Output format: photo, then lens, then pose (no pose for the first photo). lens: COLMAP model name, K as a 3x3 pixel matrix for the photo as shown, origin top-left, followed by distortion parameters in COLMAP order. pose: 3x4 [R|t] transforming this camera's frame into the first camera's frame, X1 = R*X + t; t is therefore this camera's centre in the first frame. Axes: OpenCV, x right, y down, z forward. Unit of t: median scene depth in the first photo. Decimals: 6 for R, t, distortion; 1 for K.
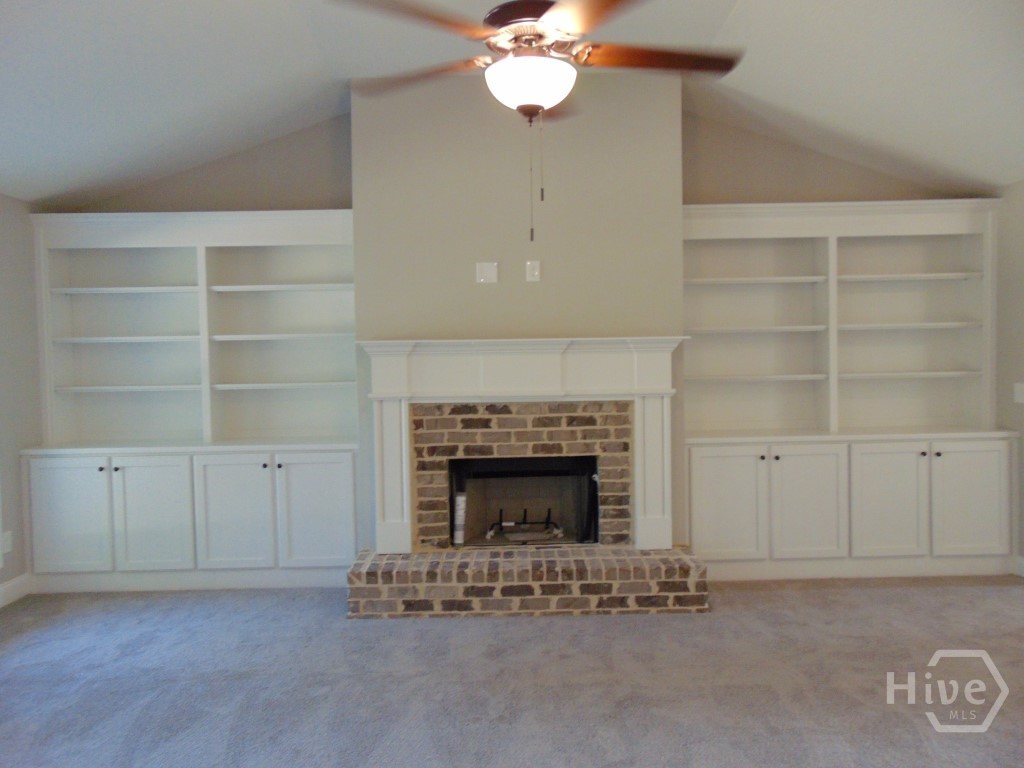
lens RADIAL K [[774.0, 0, 507.5], [0, 774.0, 385.3], [0, 0, 1]] dist [-0.001010, 0.023202]
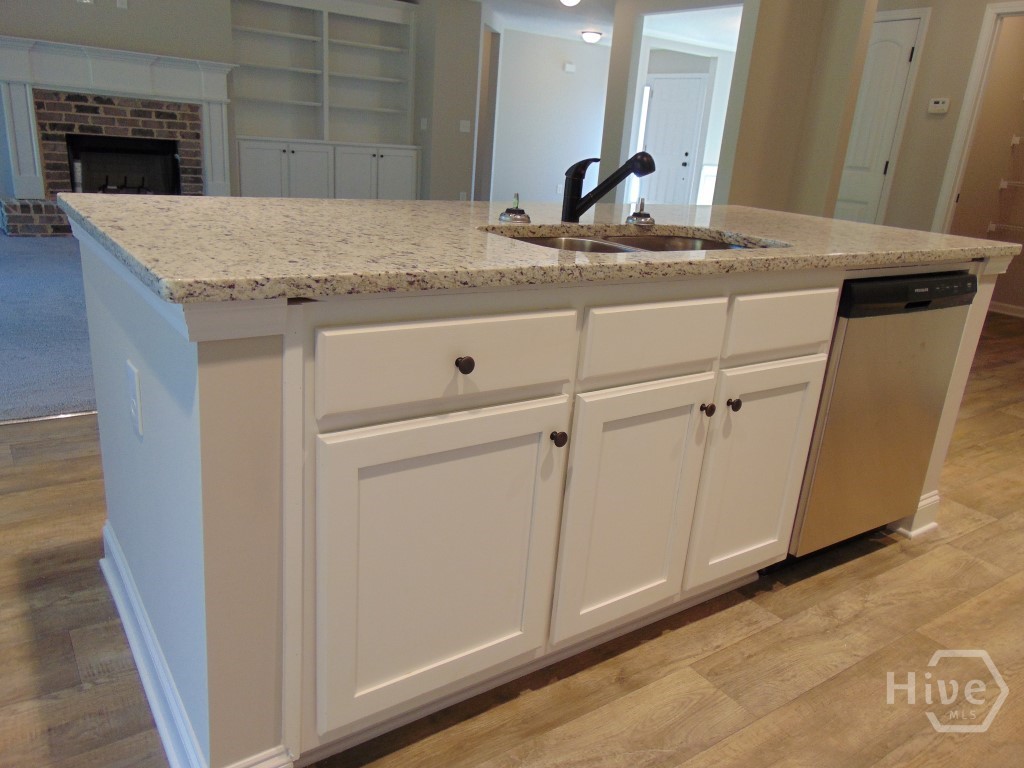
lens RADIAL K [[774.0, 0, 520.3], [0, 774.0, 379.1], [0, 0, 1]] dist [-0.001010, 0.023202]
pose [[0.807867, -0.100323, 0.580763, -0.277213], [-0.070936, 0.961690, 0.264802, 0.091450], [-0.585080, -0.255122, 0.769801, -0.701950]]
